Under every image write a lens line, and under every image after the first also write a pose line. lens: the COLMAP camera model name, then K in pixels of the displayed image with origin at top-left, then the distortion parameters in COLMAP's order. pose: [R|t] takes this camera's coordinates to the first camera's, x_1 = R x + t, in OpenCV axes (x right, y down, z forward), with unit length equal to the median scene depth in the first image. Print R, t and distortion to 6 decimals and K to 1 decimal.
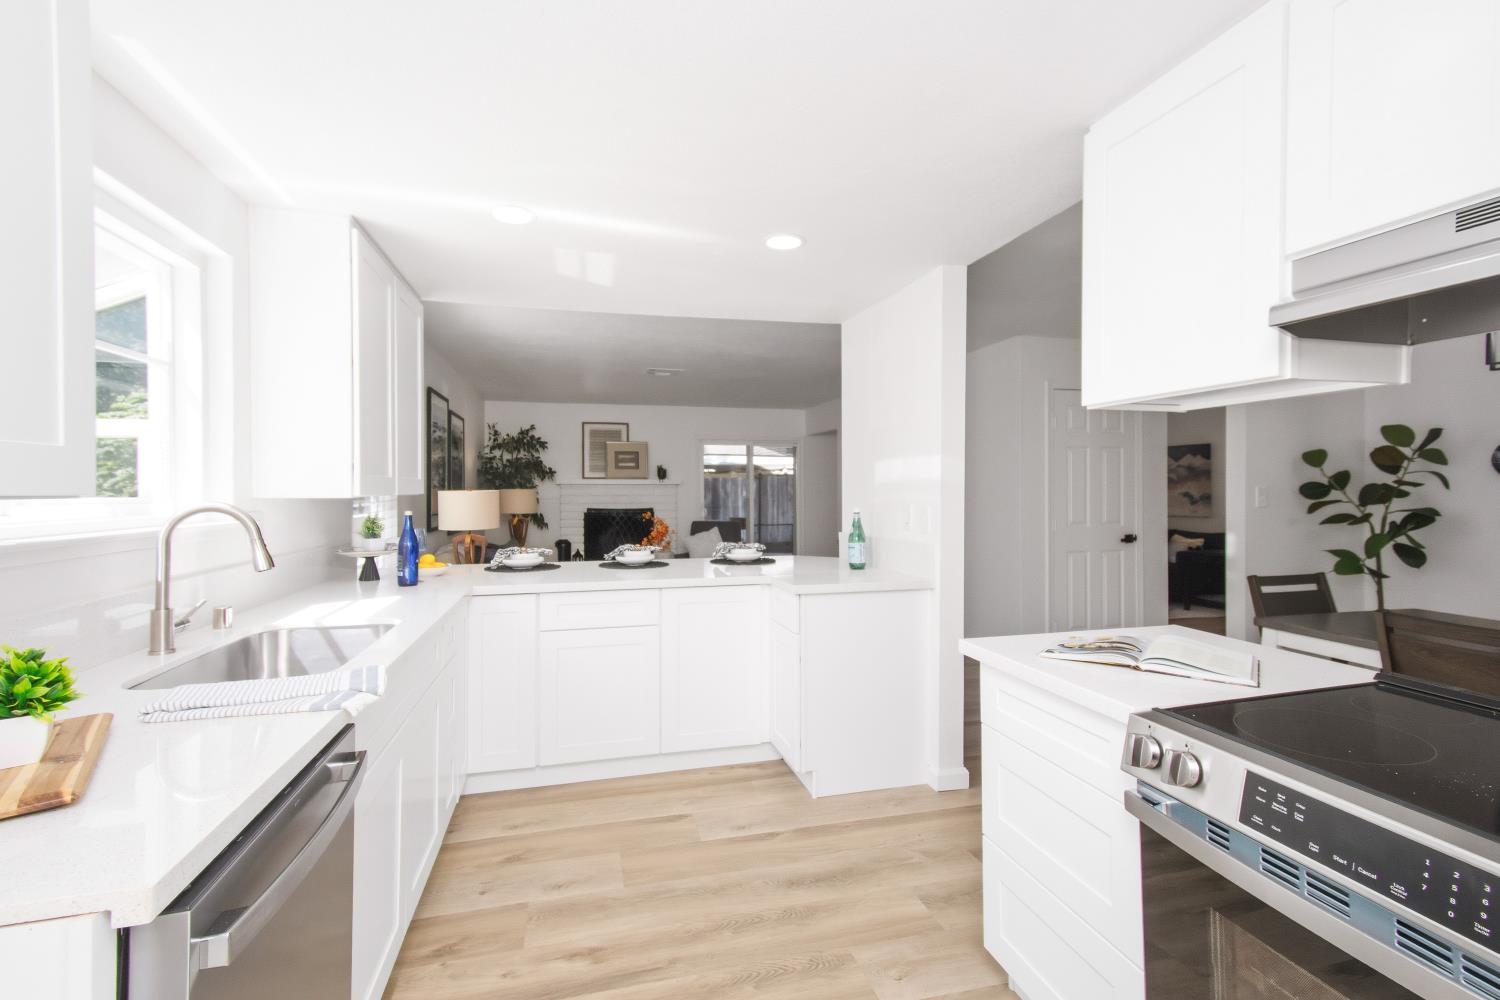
lens RADIAL K [[673.3, 0, 746.2], [0, 673.3, 491.2], [0, 0, 1]] dist [0.029802, -0.004133]
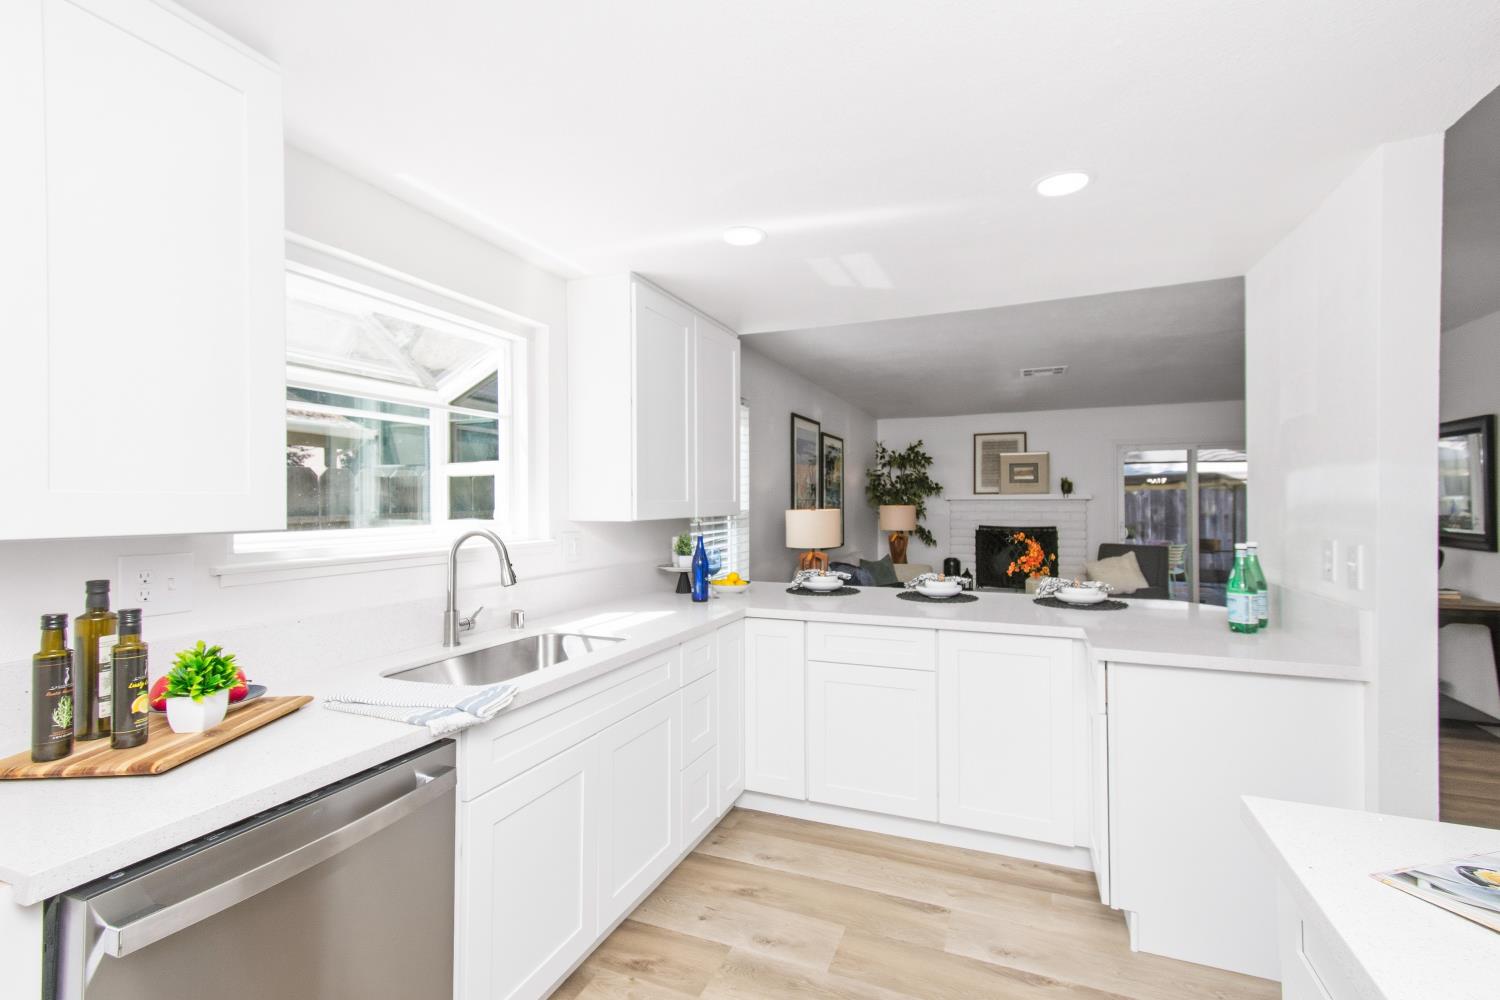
lens RADIAL K [[673.3, 0, 755.7], [0, 673.3, 503.4], [0, 0, 1]] dist [0.029802, -0.004133]
pose [[0.807941, -0.000263, -0.589263, 0.171805], [0.000252, 1.000000, -0.000101, -0.013914], [0.589263, -0.000067, 0.807941, 0.152843]]
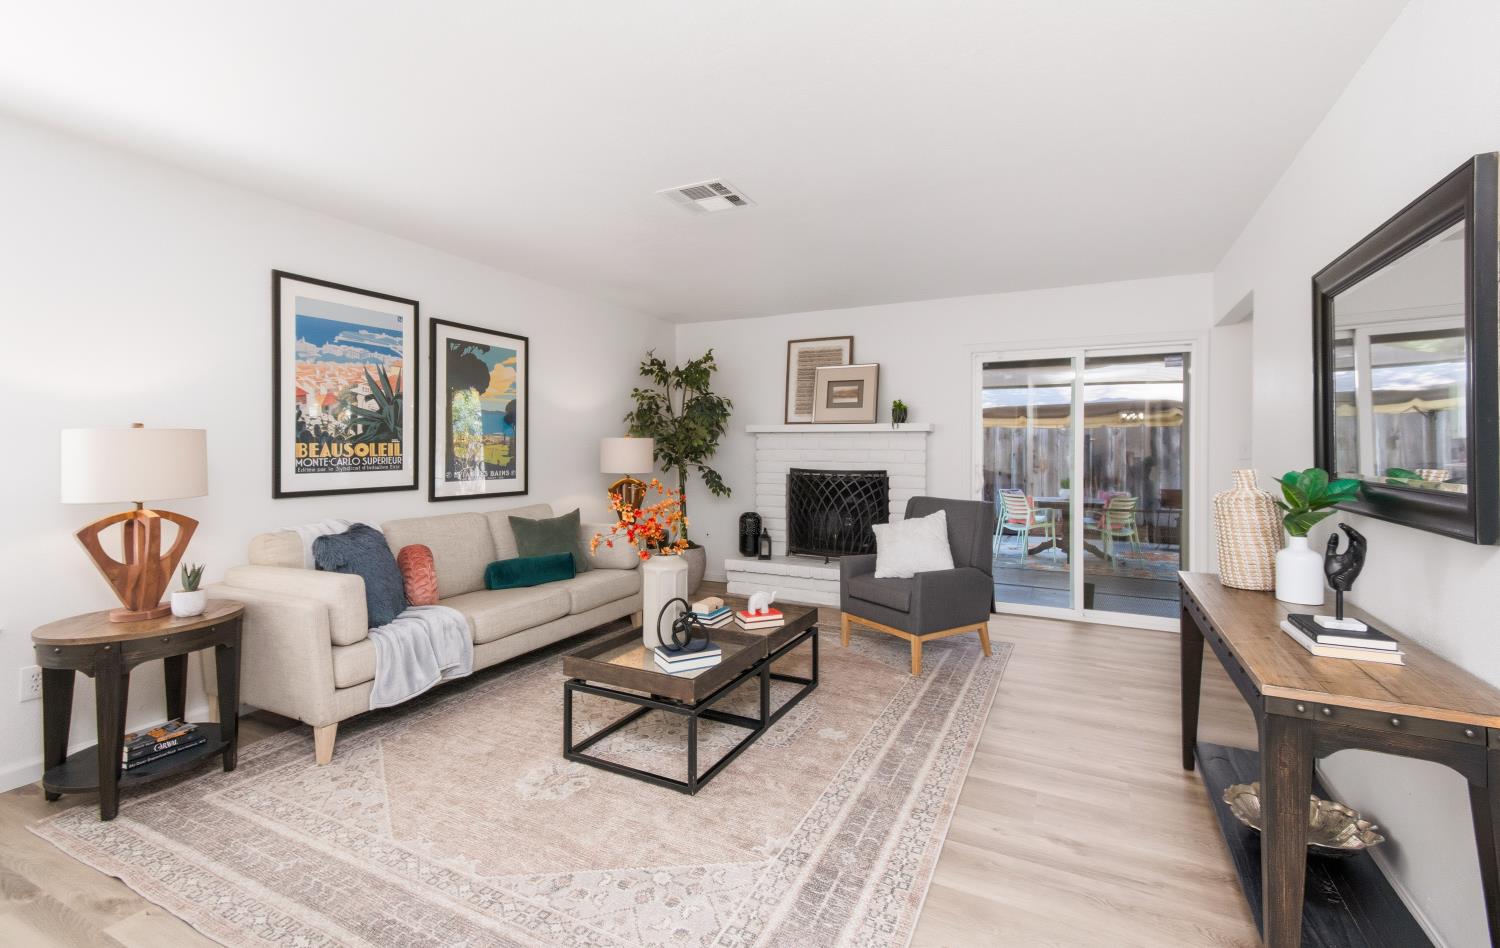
lens RADIAL K [[648.7, 0, 753.4], [0, 648.7, 468.8], [0, 0, 1]] dist [0.011252, 0.000092]
pose [[0.758076, 0.026464, -0.651629, 0.407428], [-0.007674, 0.999469, 0.031663, 0.014807], [0.652121, -0.019002, 0.757877, 1.247066]]
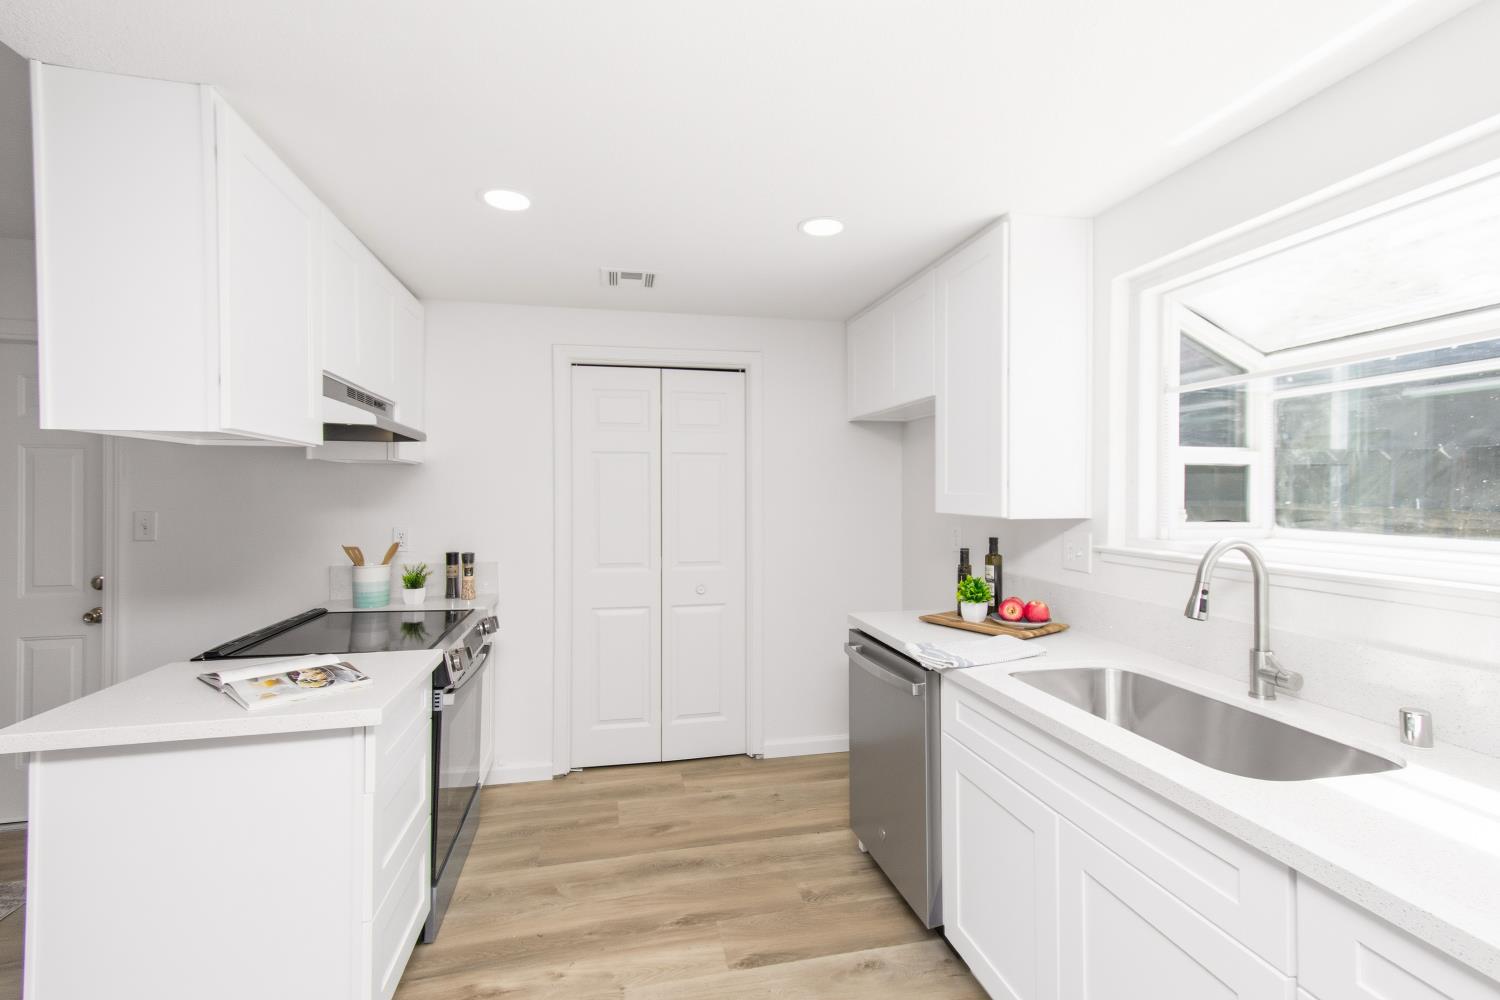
lens RADIAL K [[673.3, 0, 757.3], [0, 673.3, 494.4], [0, 0, 1]] dist [0.029802, -0.004133]
pose [[-0.999933, 0.003966, 0.010920, -0.086384], [0.004066, 0.999950, 0.009118, -0.026859], [-0.010884, 0.009162, -0.999899, 0.967741]]
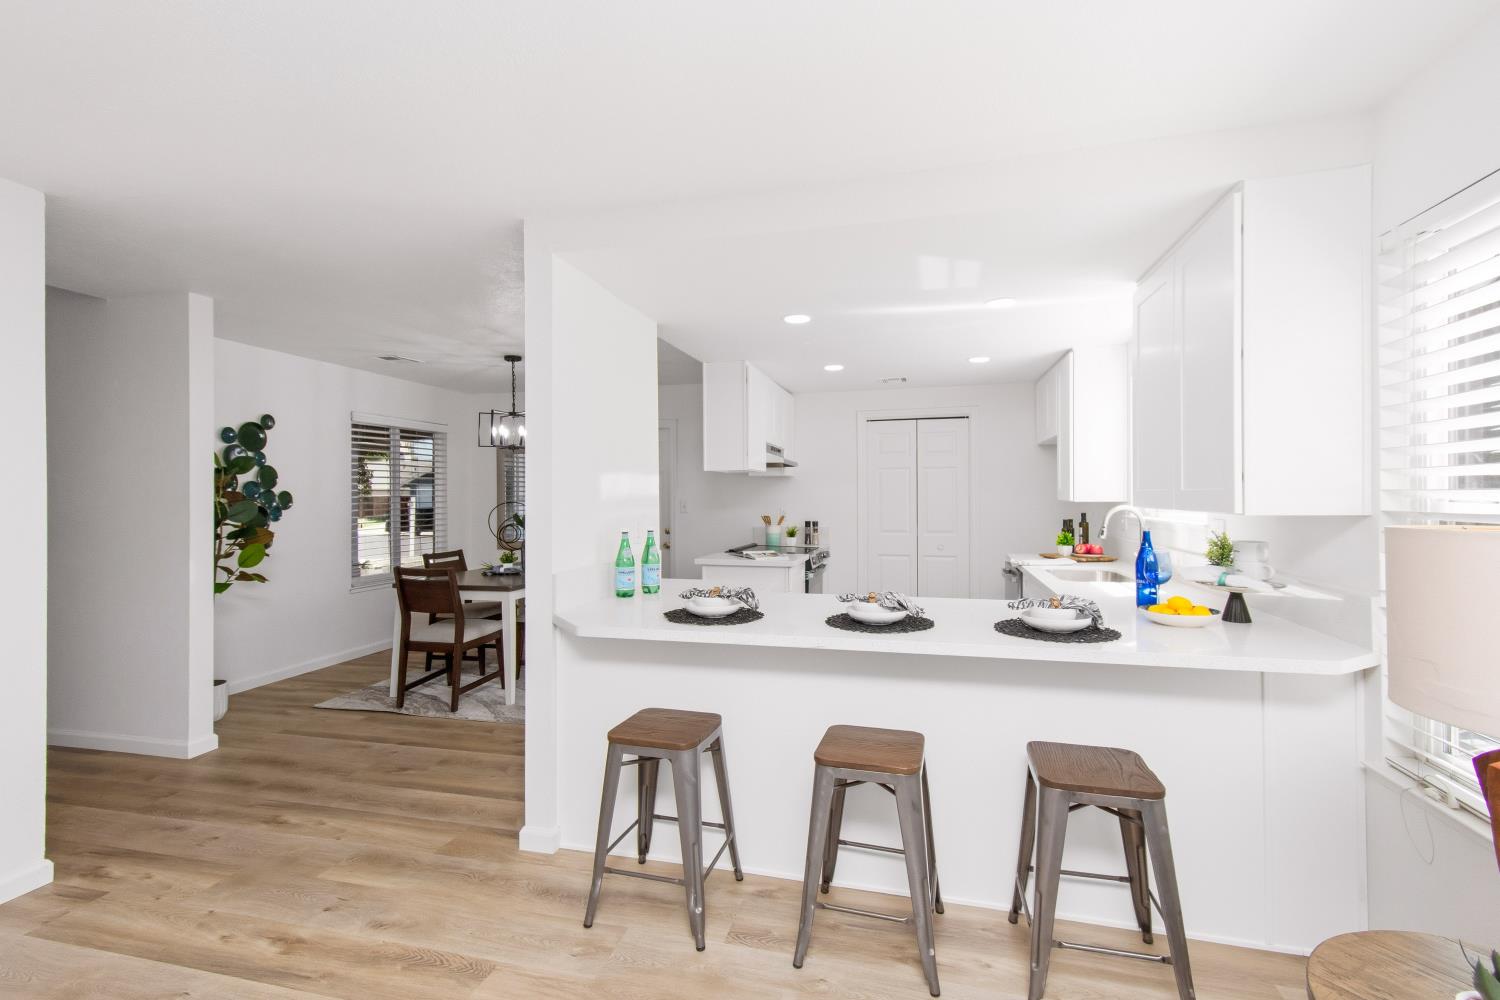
lens RADIAL K [[673.3, 0, 745.0], [0, 673.3, 495.5], [0, 0, 1]] dist [0.029802, -0.004133]
pose [[-0.880611, 0.006153, 0.473800, -0.378835], [0.008430, 0.999961, 0.002682, -0.016592], [-0.473765, 0.006356, -0.880629, 1.743326]]
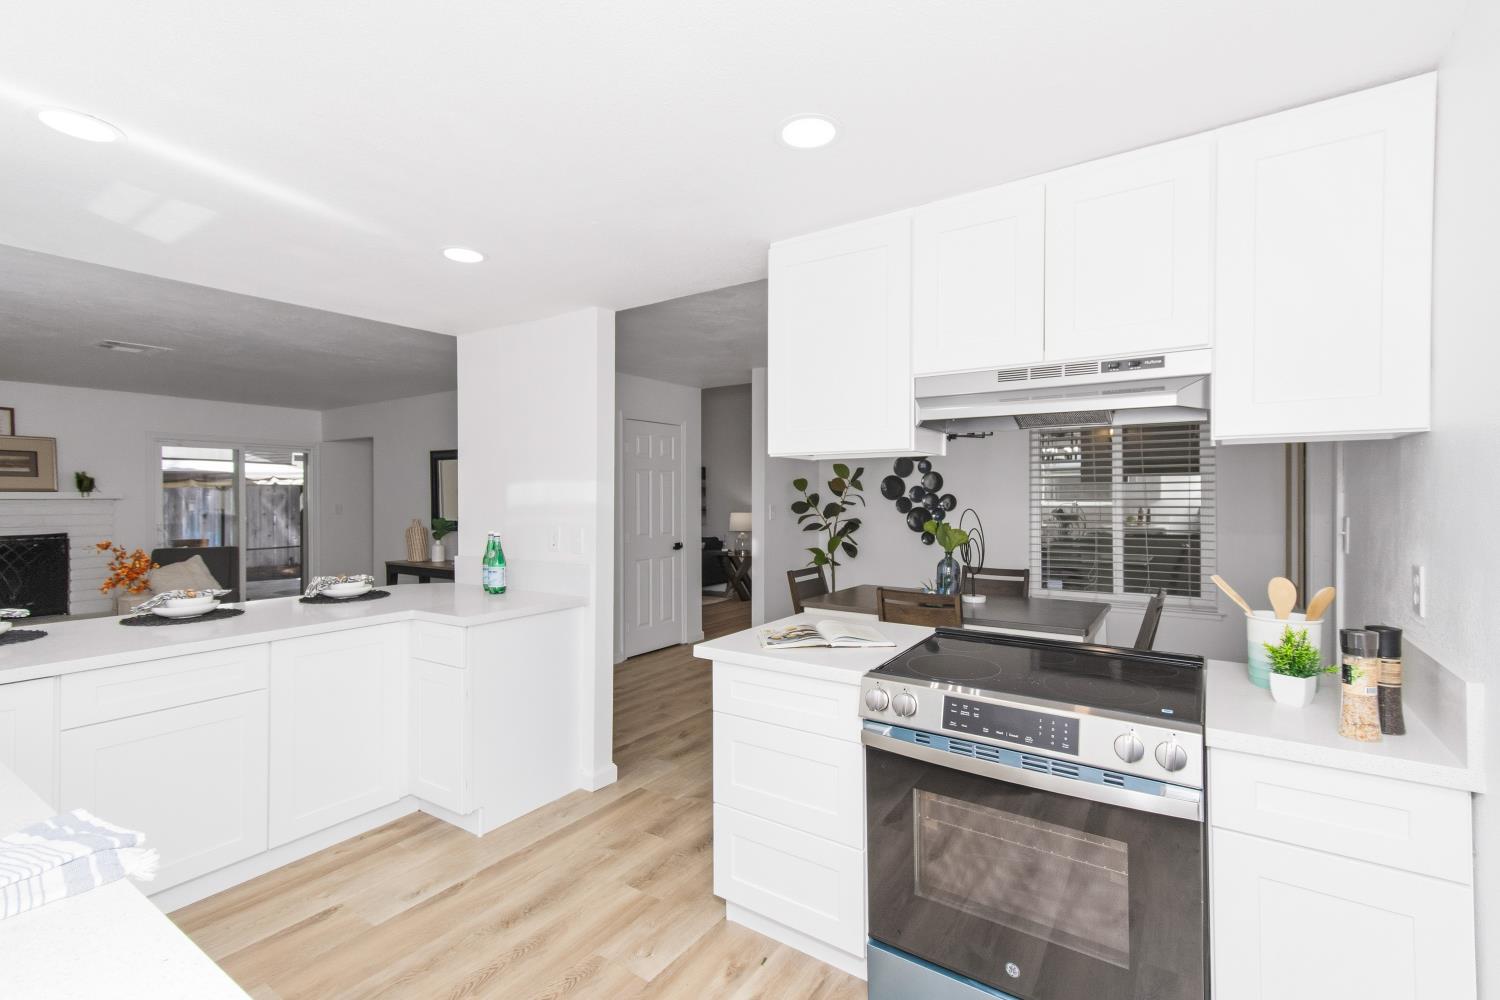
lens RADIAL K [[673.3, 0, 734.3], [0, 673.3, 501.3], [0, 0, 1]] dist [0.029802, -0.004133]
pose [[0.758801, -0.003868, 0.651311, -0.209635], [0.003116, 0.999992, 0.002308, -0.019381], [-0.651315, 0.000278, 0.758807, 0.028095]]
